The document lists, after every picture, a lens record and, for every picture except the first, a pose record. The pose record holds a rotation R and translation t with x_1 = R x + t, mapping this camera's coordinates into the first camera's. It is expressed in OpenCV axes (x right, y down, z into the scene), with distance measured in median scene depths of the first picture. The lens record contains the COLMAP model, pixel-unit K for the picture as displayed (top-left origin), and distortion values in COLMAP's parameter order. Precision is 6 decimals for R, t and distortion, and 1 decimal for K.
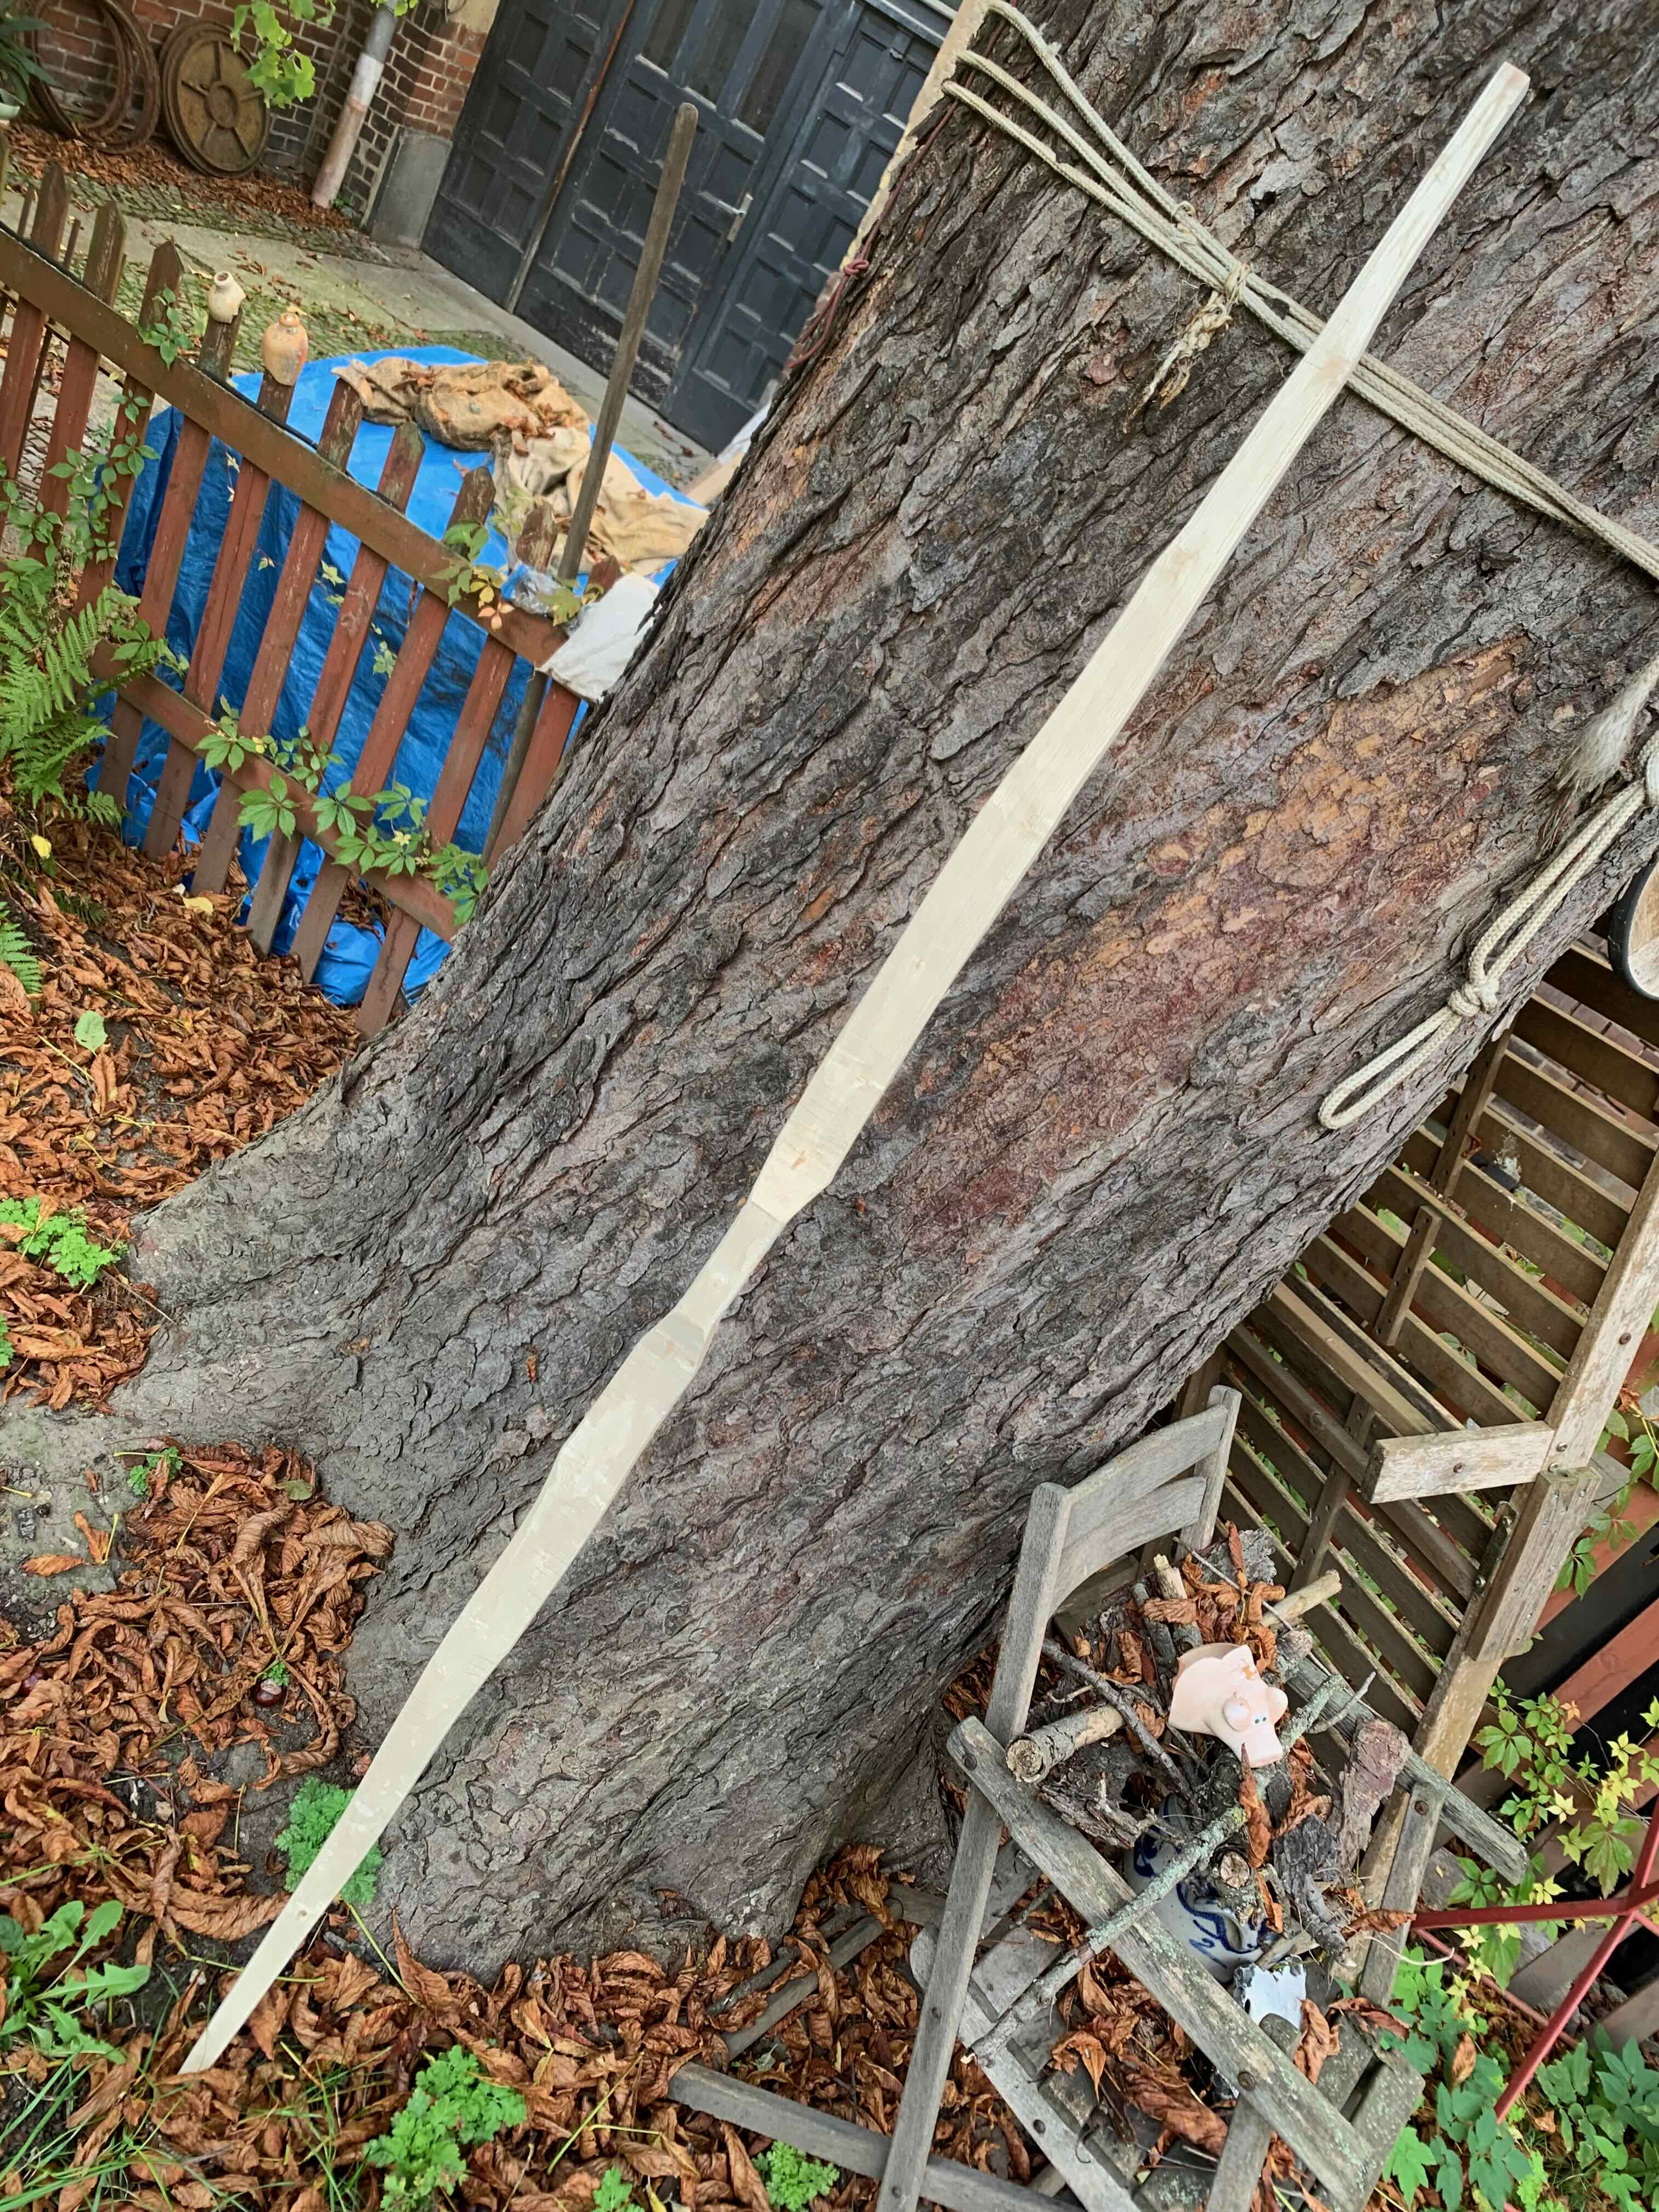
lens RADIAL K [[1672.3, 0, 844.0], [0, 1672.3, 1091.2], [0, 0, 1]] dist [0.032414, -0.054584]
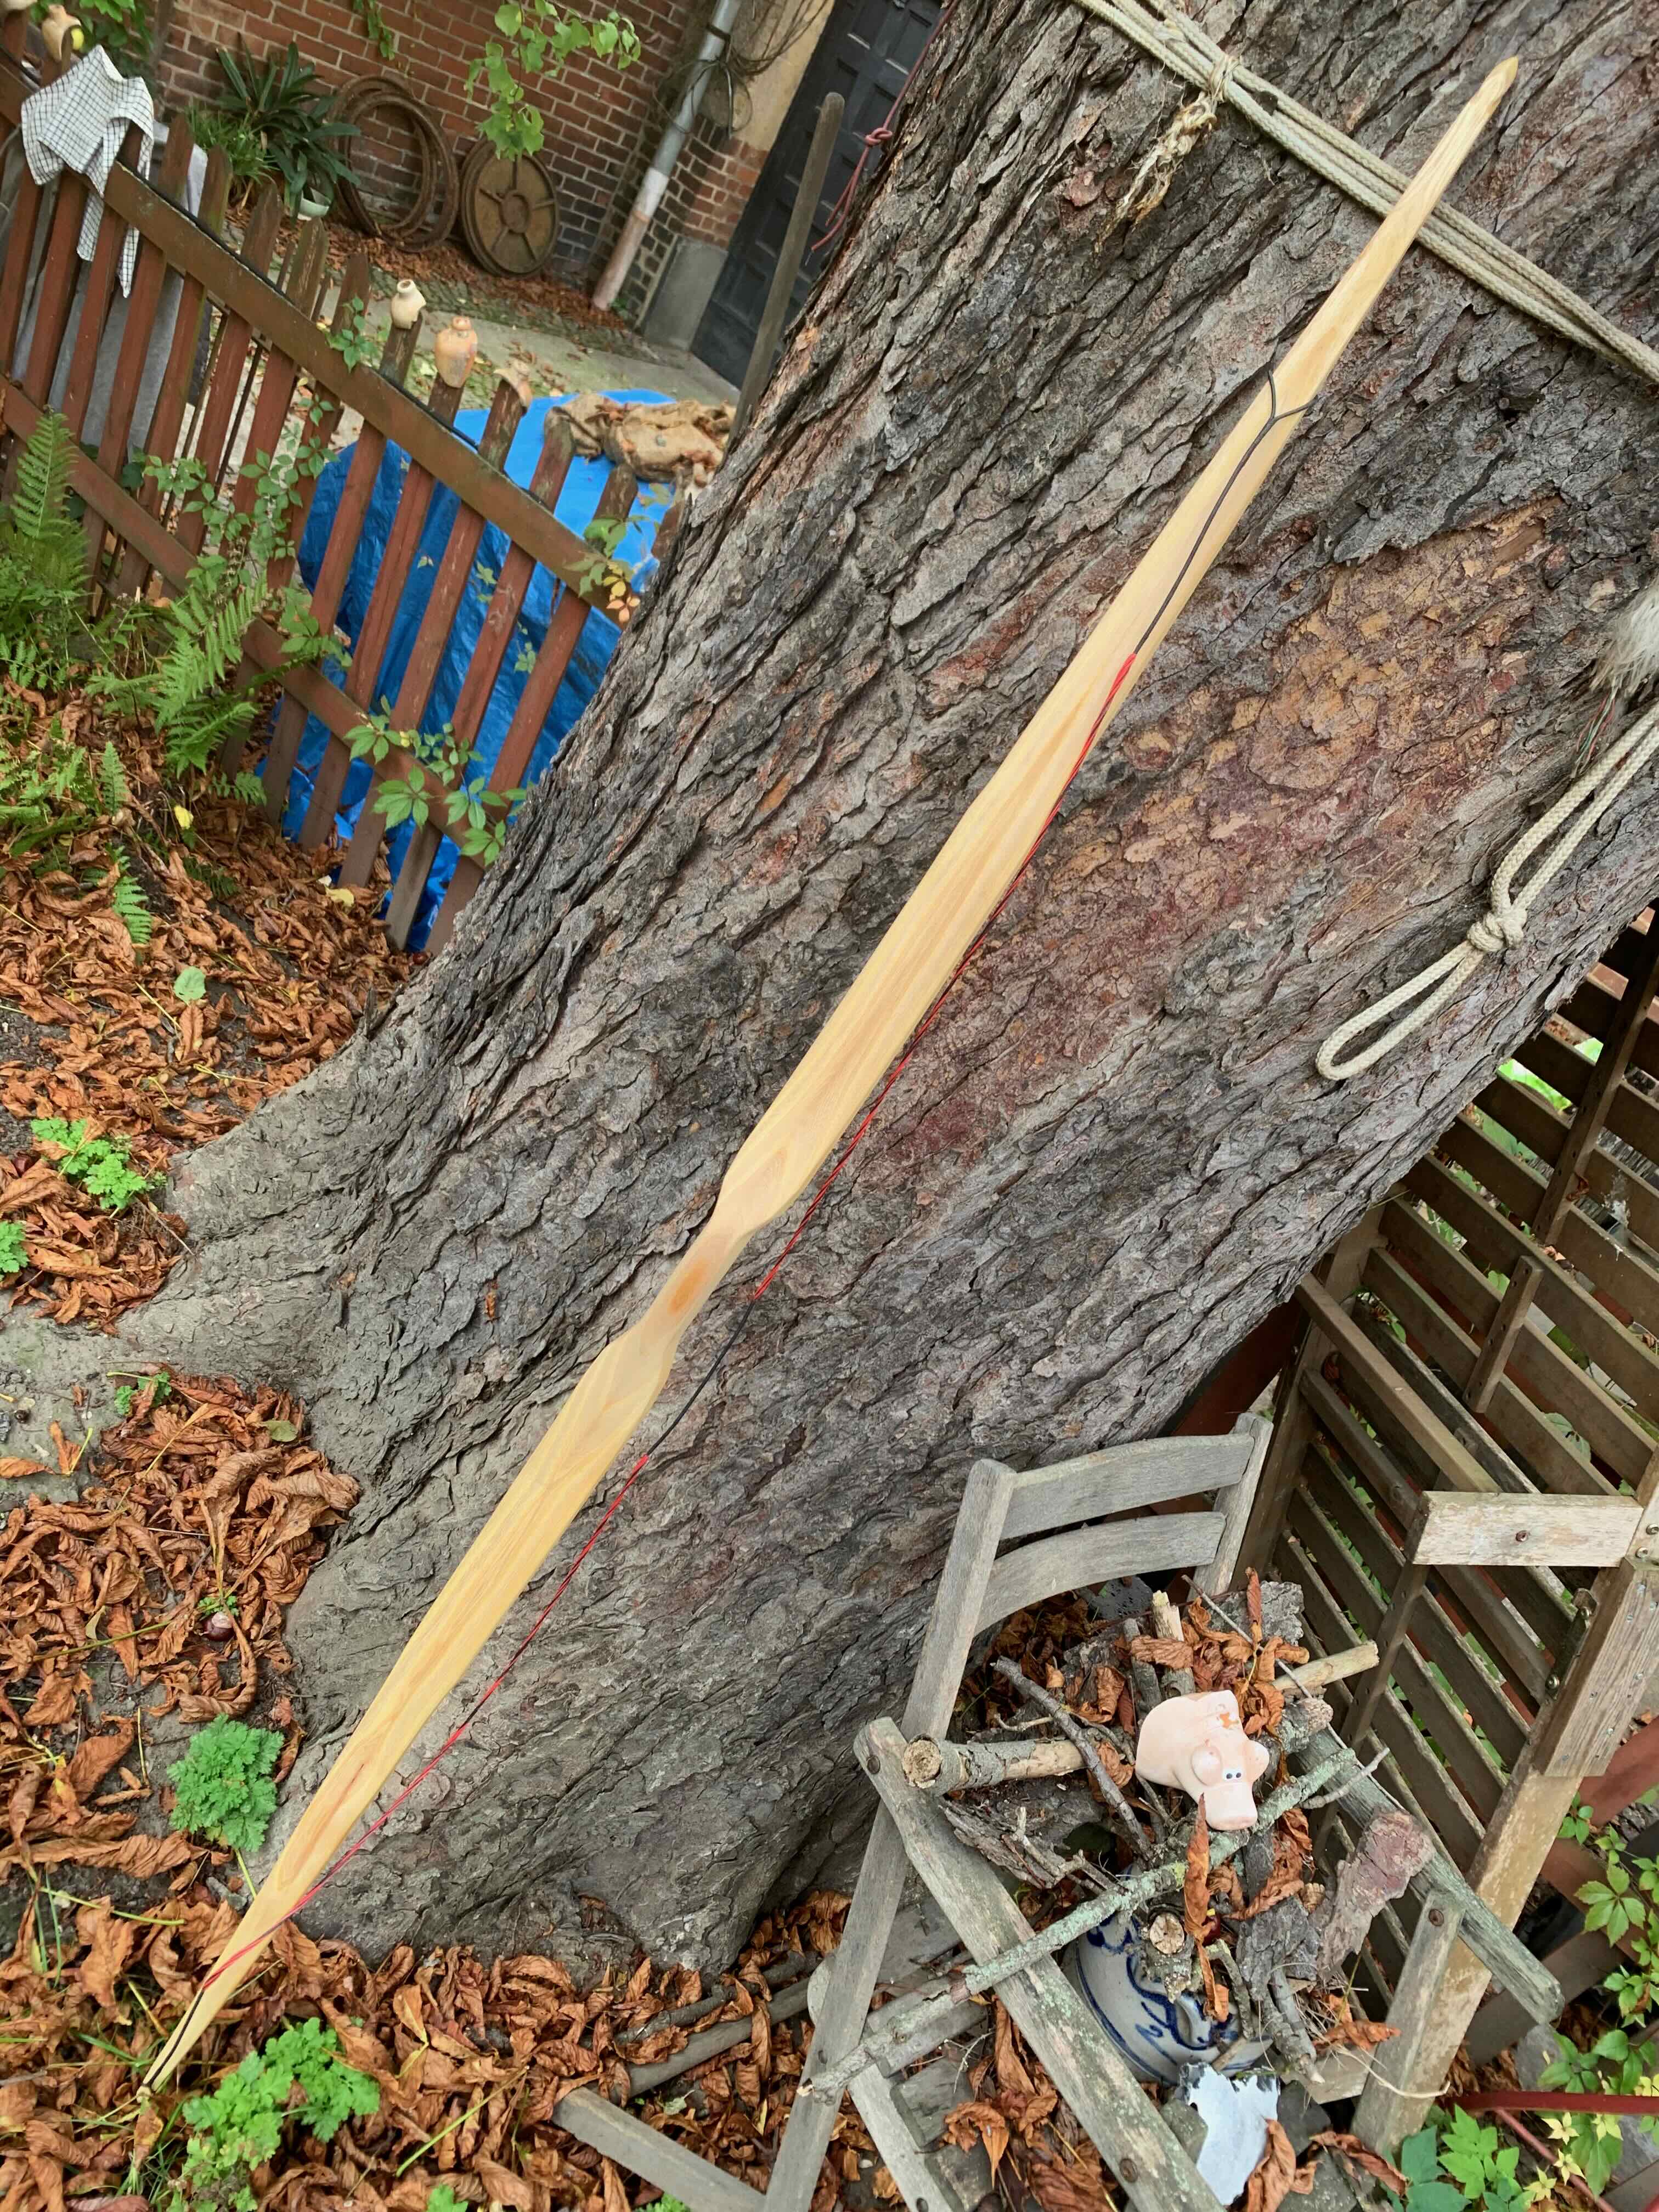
lens RADIAL K [[1672.3, 0, 844.0], [0, 1672.3, 1091.2], [0, 0, 1]] dist [0.032414, -0.054584]
pose [[0.987715, 0.077457, -0.135721, 0.137512], [-0.086467, 0.994336, -0.061797, 0.091432], [0.130166, 0.072773, 0.988818, 0.085284]]
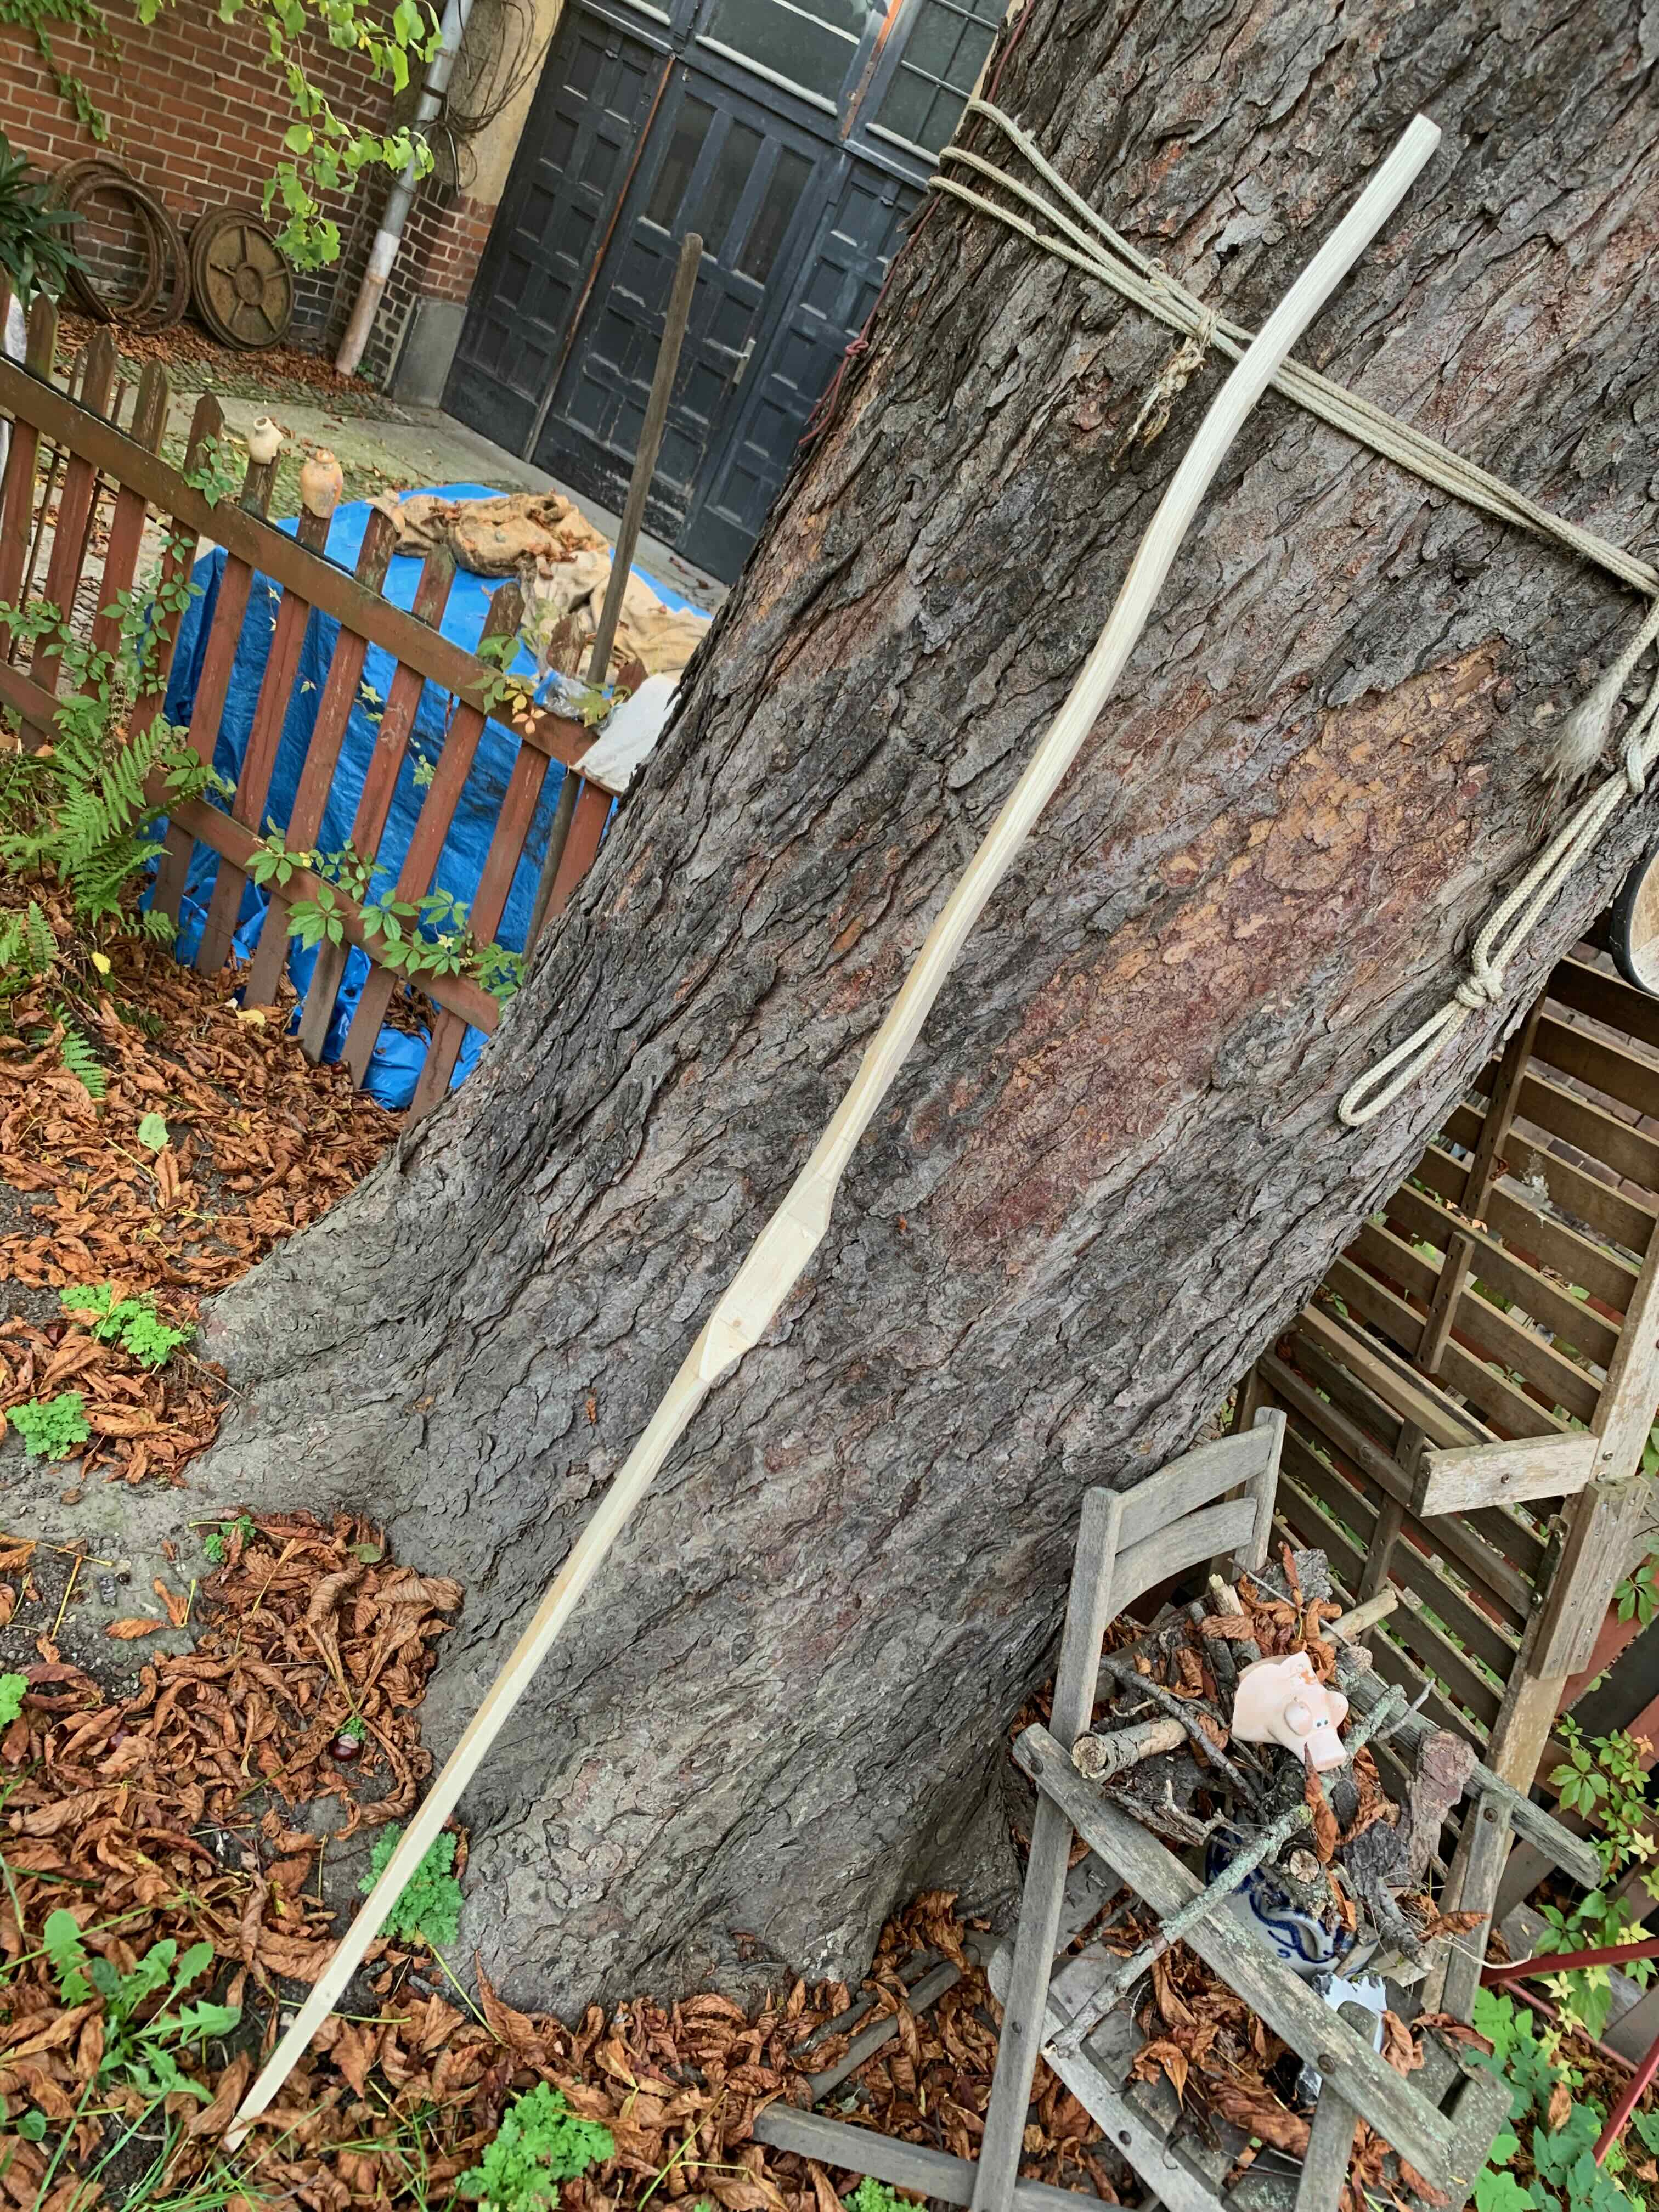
lens RADIAL K [[1668.9, 0, 844.5], [0, 1668.9, 1105.1], [0, 0, 1]] dist [0.040130, -0.069533]
pose [[0.998677, -0.047079, -0.020690, -0.001100], [0.045678, 0.996925, -0.063672, 0.053553], [0.023624, 0.062643, 0.997756, -0.037775]]
